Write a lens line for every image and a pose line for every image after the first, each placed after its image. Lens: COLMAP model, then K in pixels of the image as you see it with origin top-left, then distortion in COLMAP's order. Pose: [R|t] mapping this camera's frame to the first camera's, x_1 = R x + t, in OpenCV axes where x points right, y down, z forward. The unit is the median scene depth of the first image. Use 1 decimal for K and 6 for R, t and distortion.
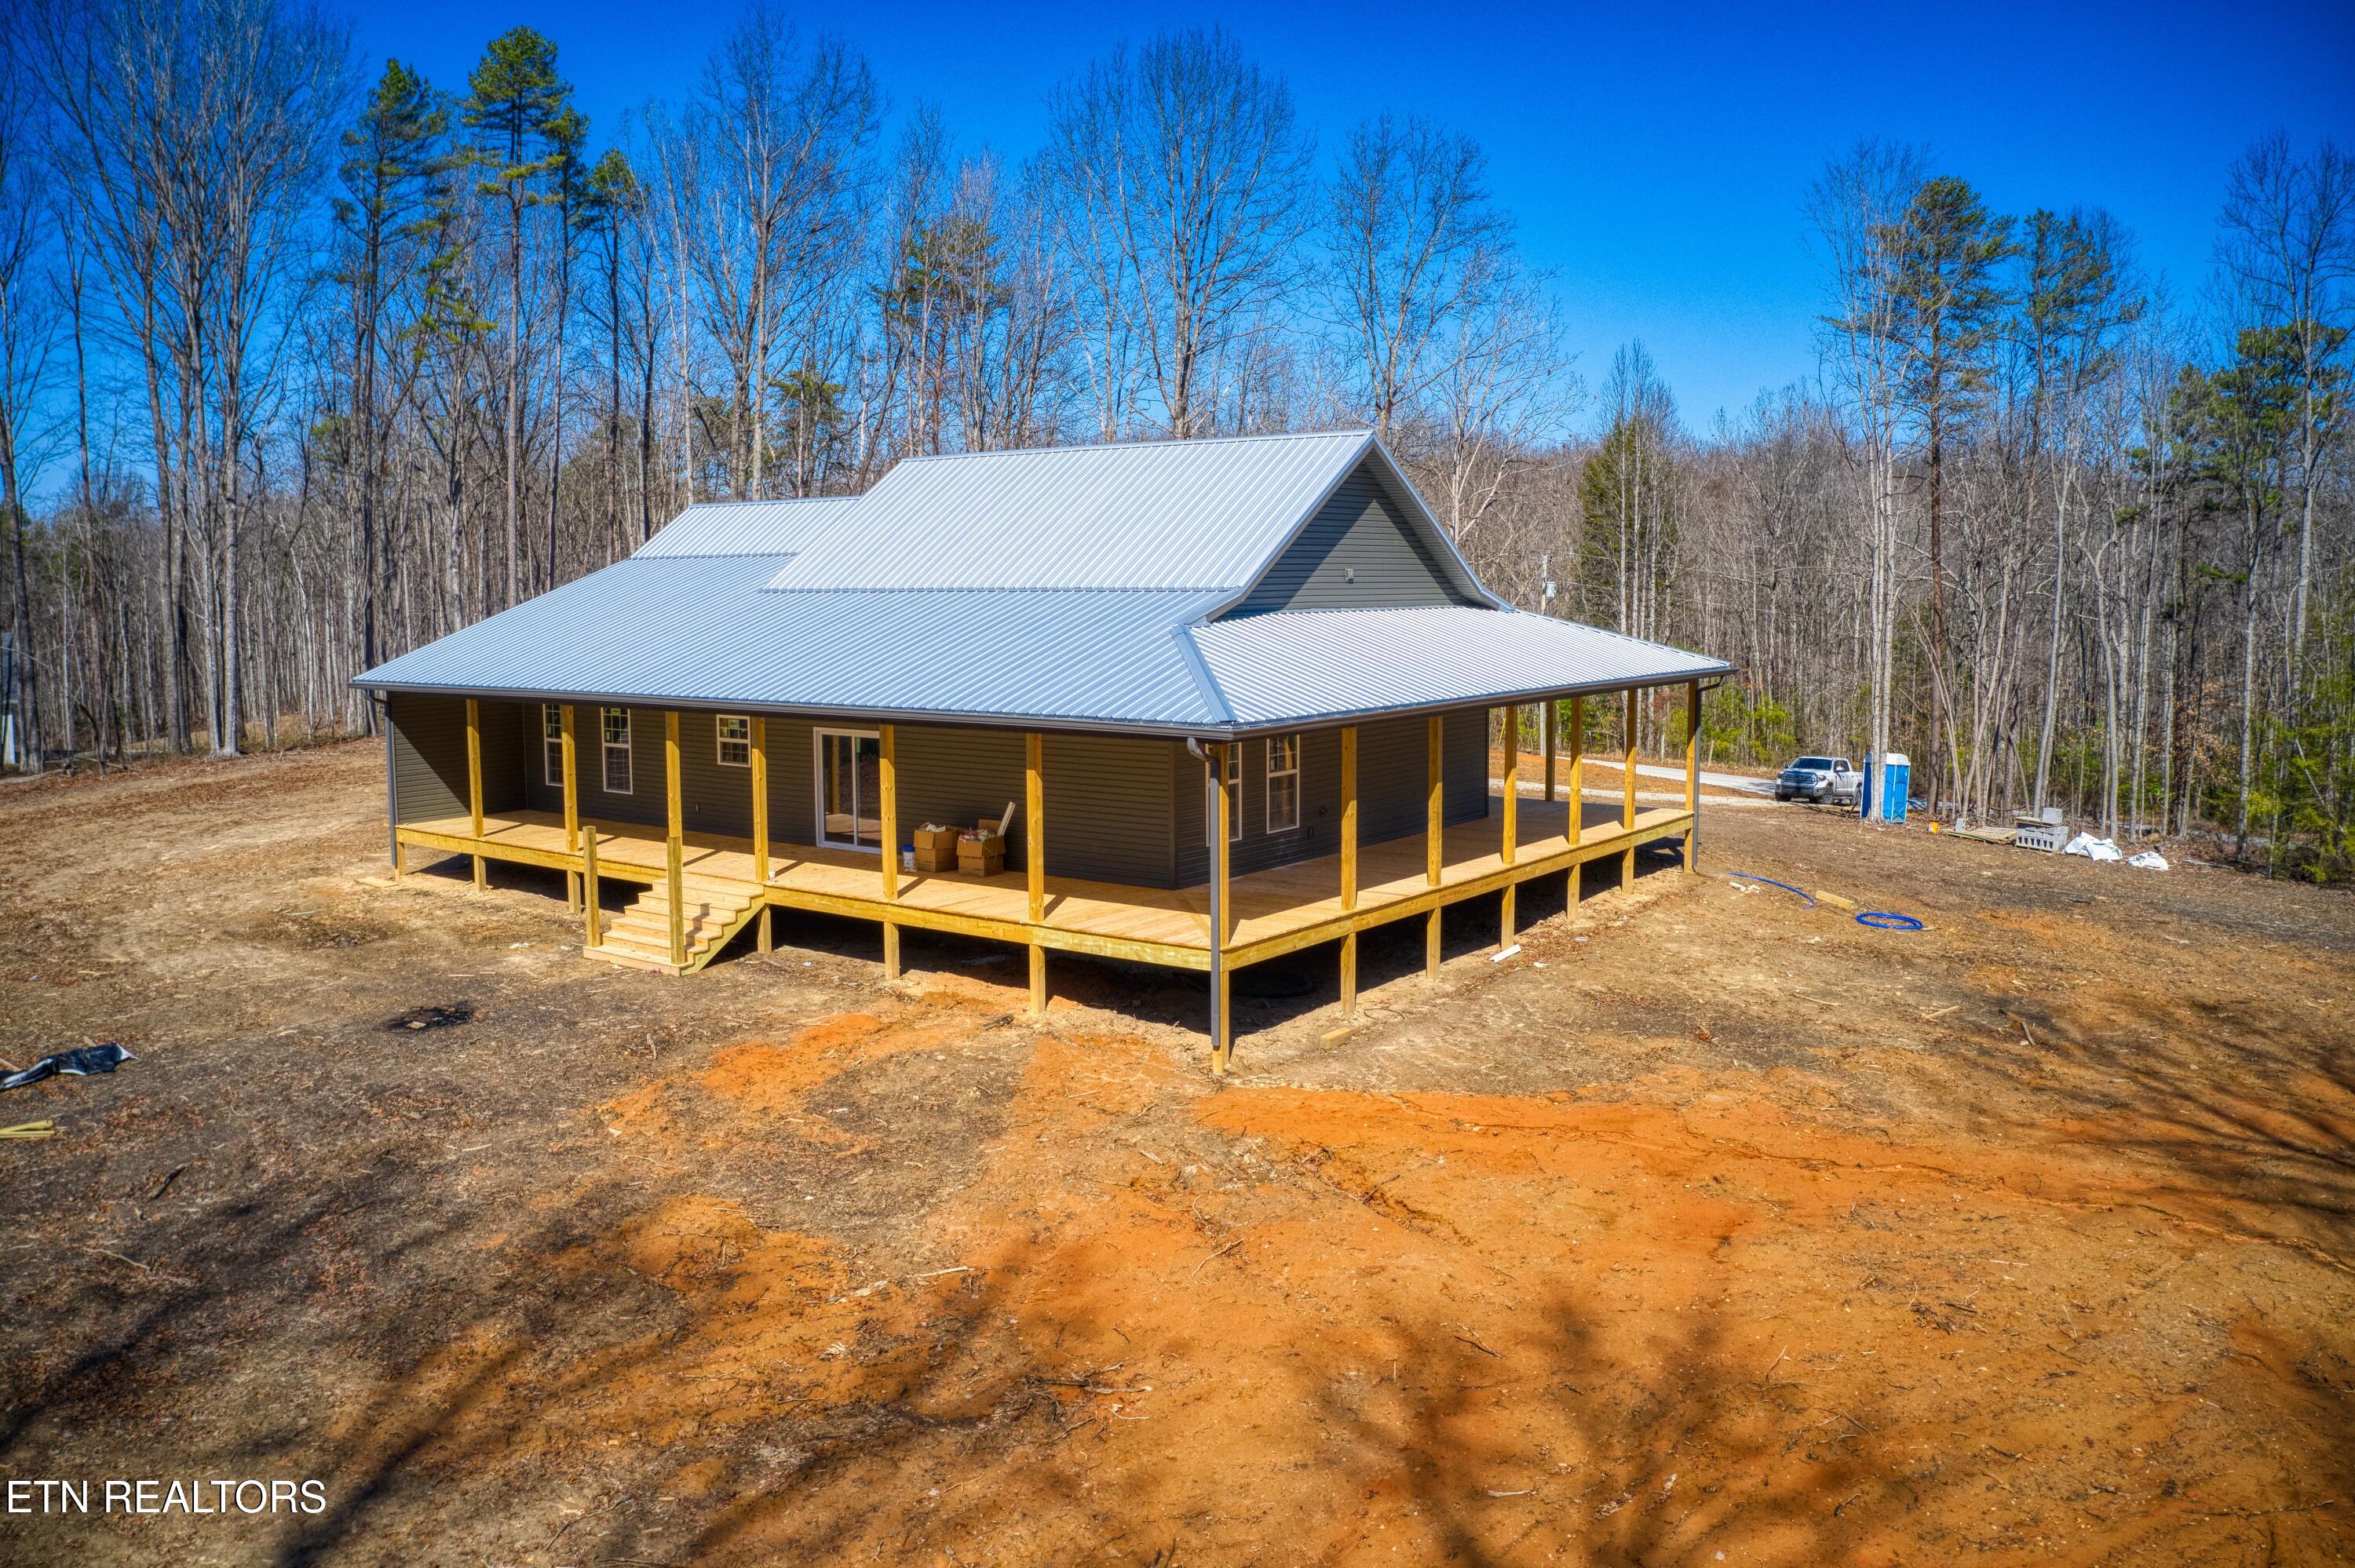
lens RADIAL K [[1860.1, 0, 1176.9], [0, 1860.1, 773.8], [0, 0, 1]] dist [-0.193253, 0.016455]
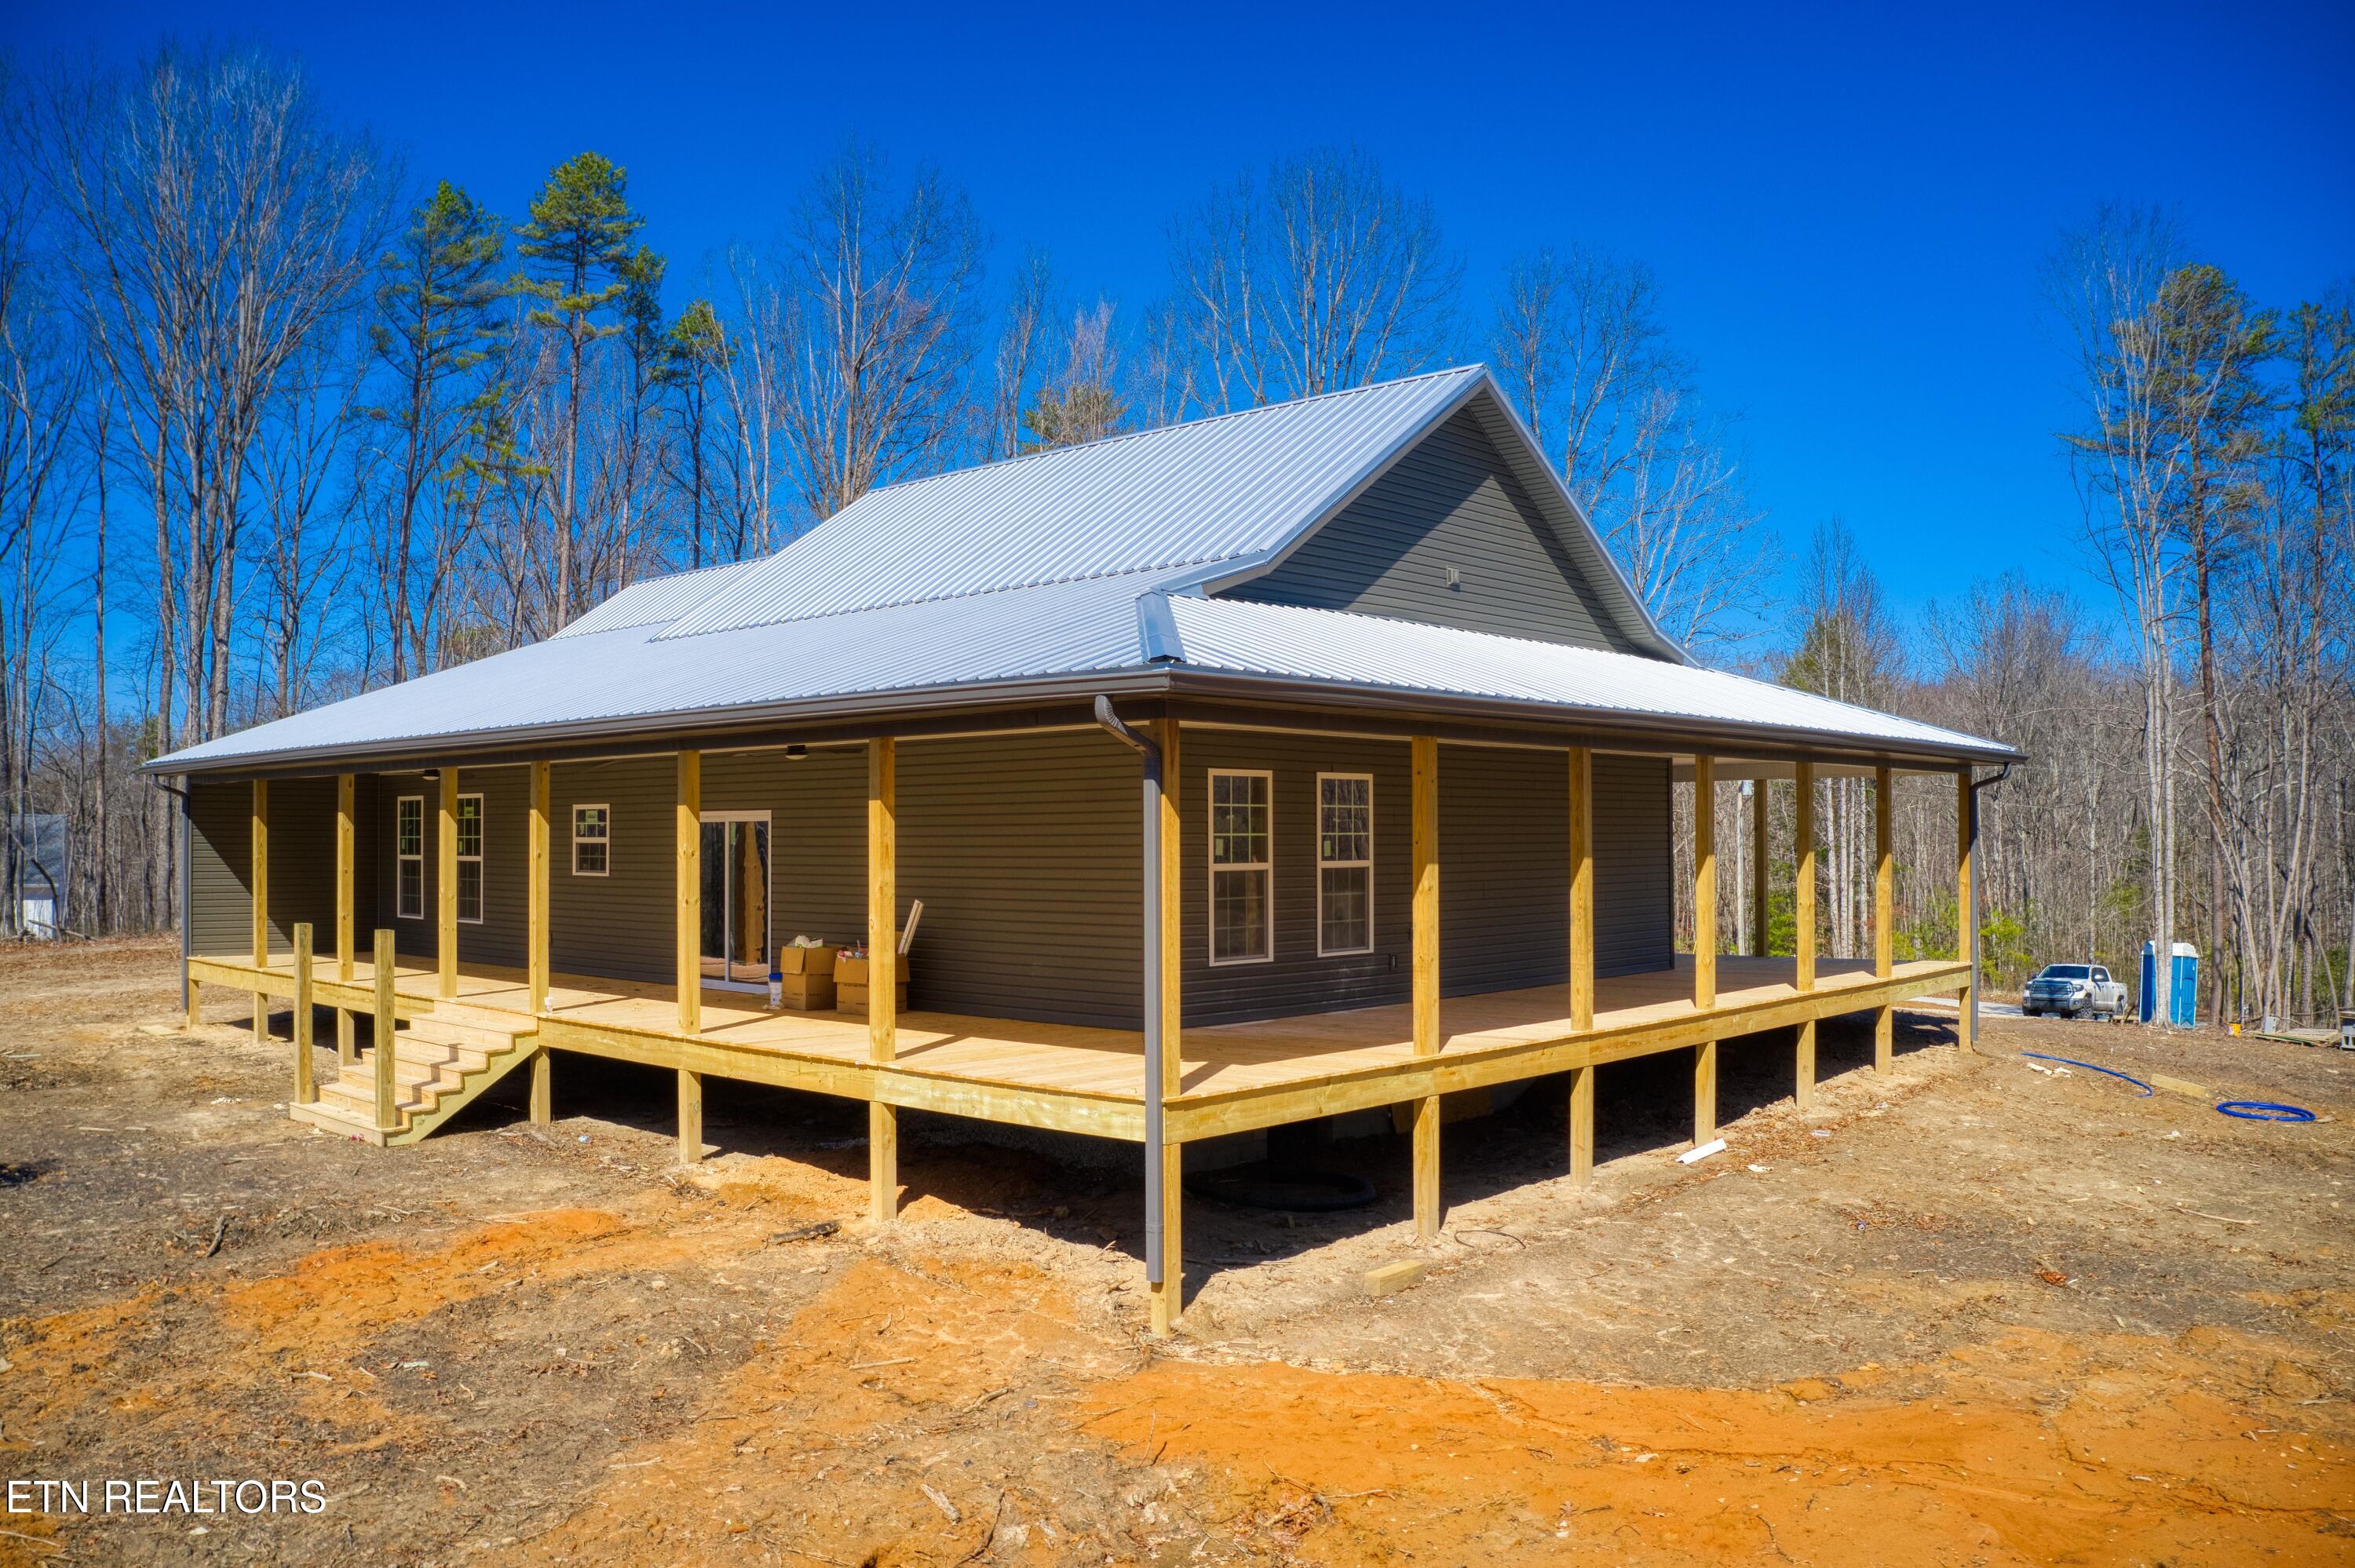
lens RADIAL K [[1860.1, 0, 1176.9], [0, 1860.1, 773.8], [0, 0, 1]] dist [-0.193253, 0.016455]
pose [[0.994879, -0.001320, -0.101065, 0.070674], [-0.013101, 0.989796, -0.141890, 0.066474], [0.100221, 0.142487, 0.984710, 0.398963]]
